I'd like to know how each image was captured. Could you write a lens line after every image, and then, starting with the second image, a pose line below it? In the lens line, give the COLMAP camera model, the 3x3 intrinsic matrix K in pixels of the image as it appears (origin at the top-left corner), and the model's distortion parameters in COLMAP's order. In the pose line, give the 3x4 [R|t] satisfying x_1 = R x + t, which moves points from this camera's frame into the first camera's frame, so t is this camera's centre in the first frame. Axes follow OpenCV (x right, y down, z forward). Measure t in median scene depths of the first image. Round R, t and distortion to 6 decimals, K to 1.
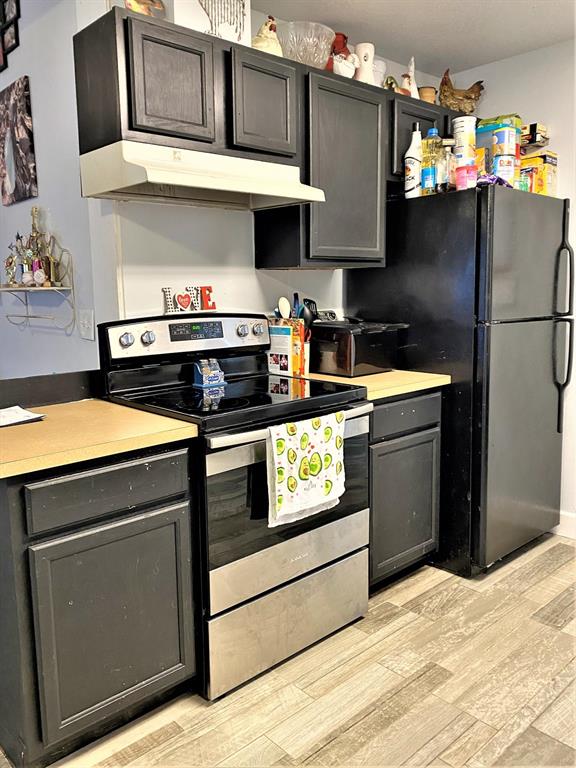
lens RADIAL K [[622.8, 0, 284.1], [0, 622.8, 380.3], [0, 0, 1]] dist [0.042683, -0.061612]
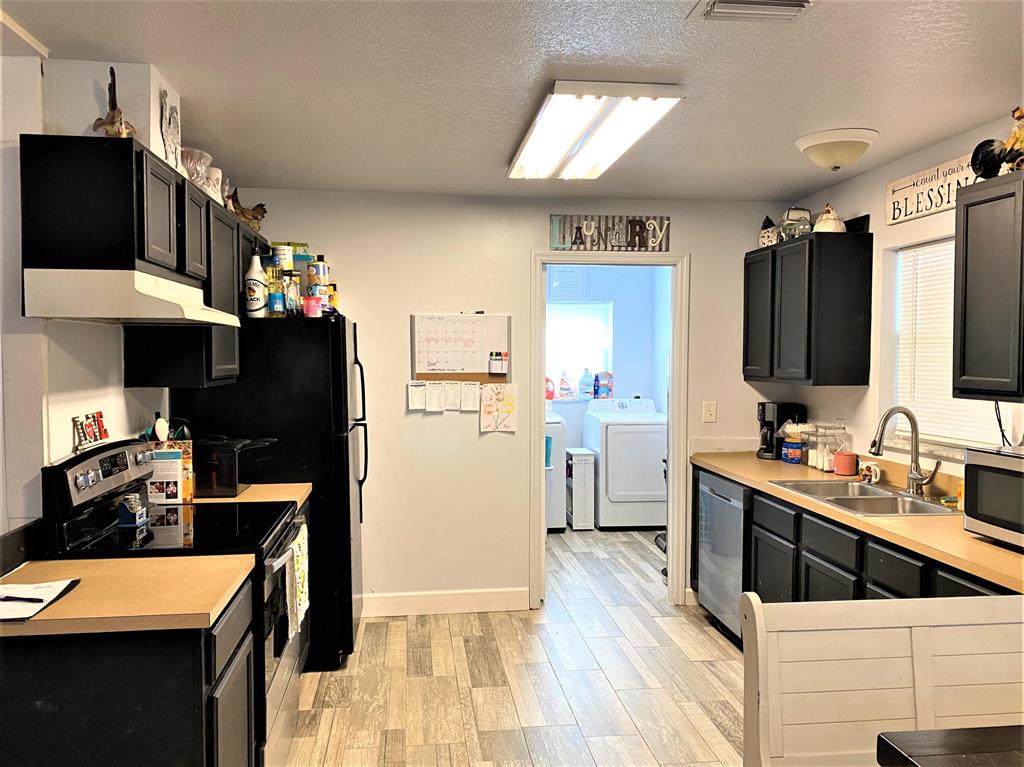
lens RADIAL K [[830.4, 0, 497.1], [0, 830.4, 394.2], [0, 0, 1]] dist [0.042683, -0.061612]
pose [[0.579506, -0.027180, 0.814515, -0.719387], [0.113577, 0.992384, -0.047691, -0.055199], [-0.807015, 0.120148, 0.578179, -0.110737]]
